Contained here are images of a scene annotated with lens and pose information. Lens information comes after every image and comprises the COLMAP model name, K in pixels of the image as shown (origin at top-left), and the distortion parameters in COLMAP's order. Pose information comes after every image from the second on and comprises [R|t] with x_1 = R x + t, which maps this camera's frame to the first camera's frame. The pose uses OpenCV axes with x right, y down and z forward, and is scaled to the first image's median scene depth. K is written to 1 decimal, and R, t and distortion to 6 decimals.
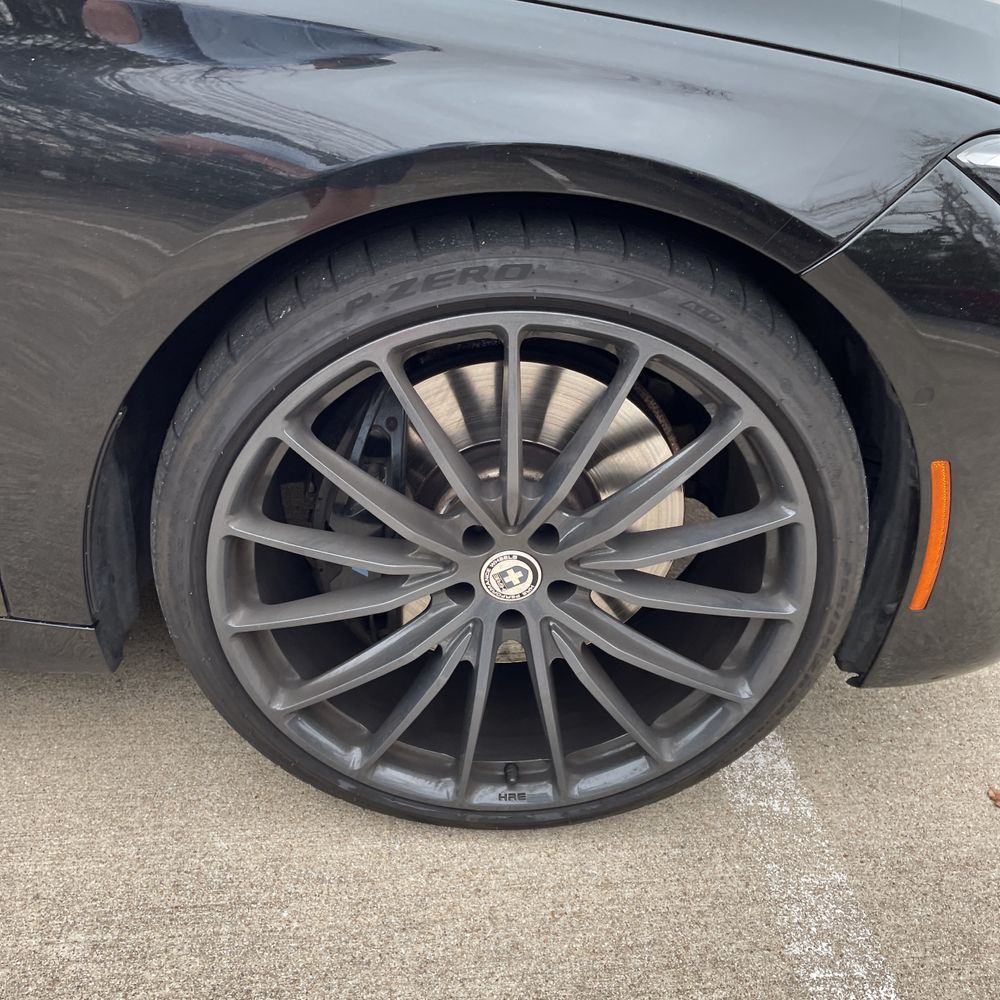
lens RADIAL K [[1016.8, 0, 480.5], [0, 1016.8, 495.6], [0, 0, 1]] dist [0.070394, -0.095857]
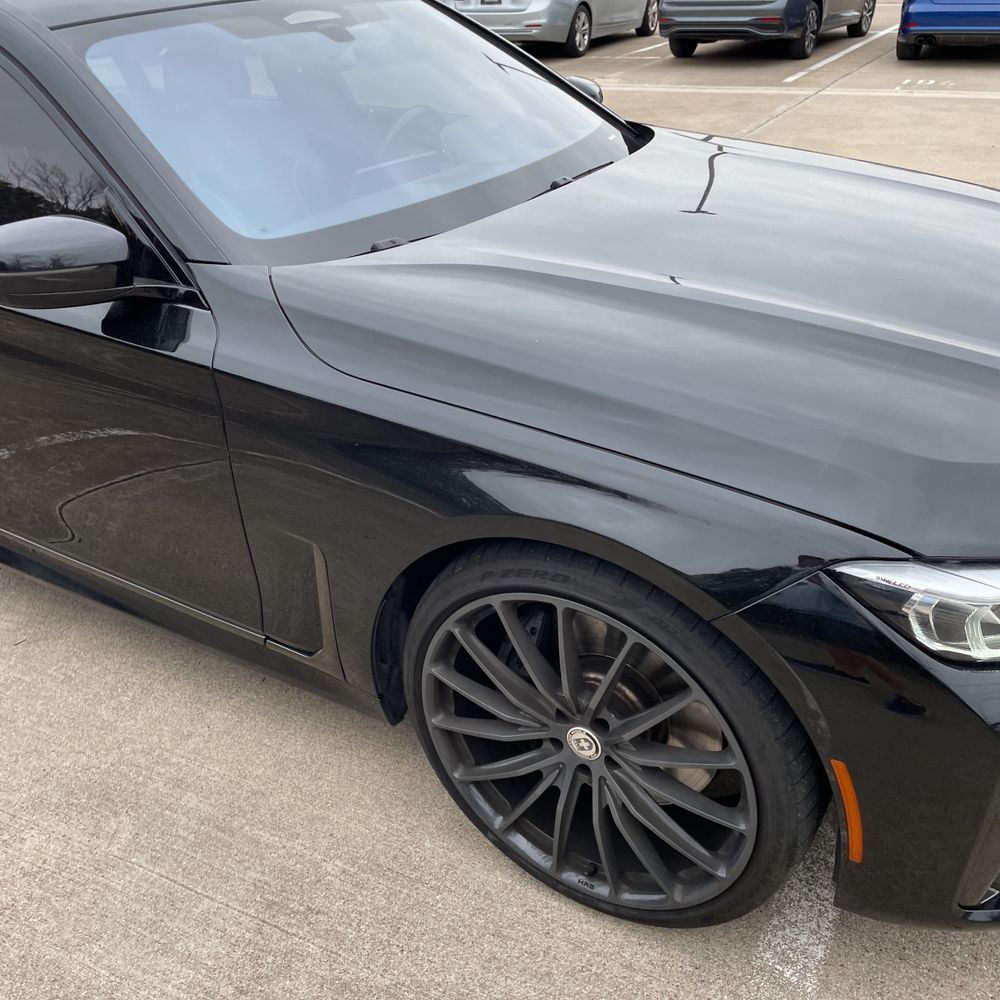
lens RADIAL K [[1036.5, 0, 499.2], [0, 1036.5, 511.3], [0, 0, 1]] dist [0.097209, -0.133984]
pose [[0.826801, 0.190882, -0.529117, 0.706281], [-0.202626, 0.978579, 0.036404, -0.305362], [0.524732, 0.077114, 0.847767, -0.469491]]
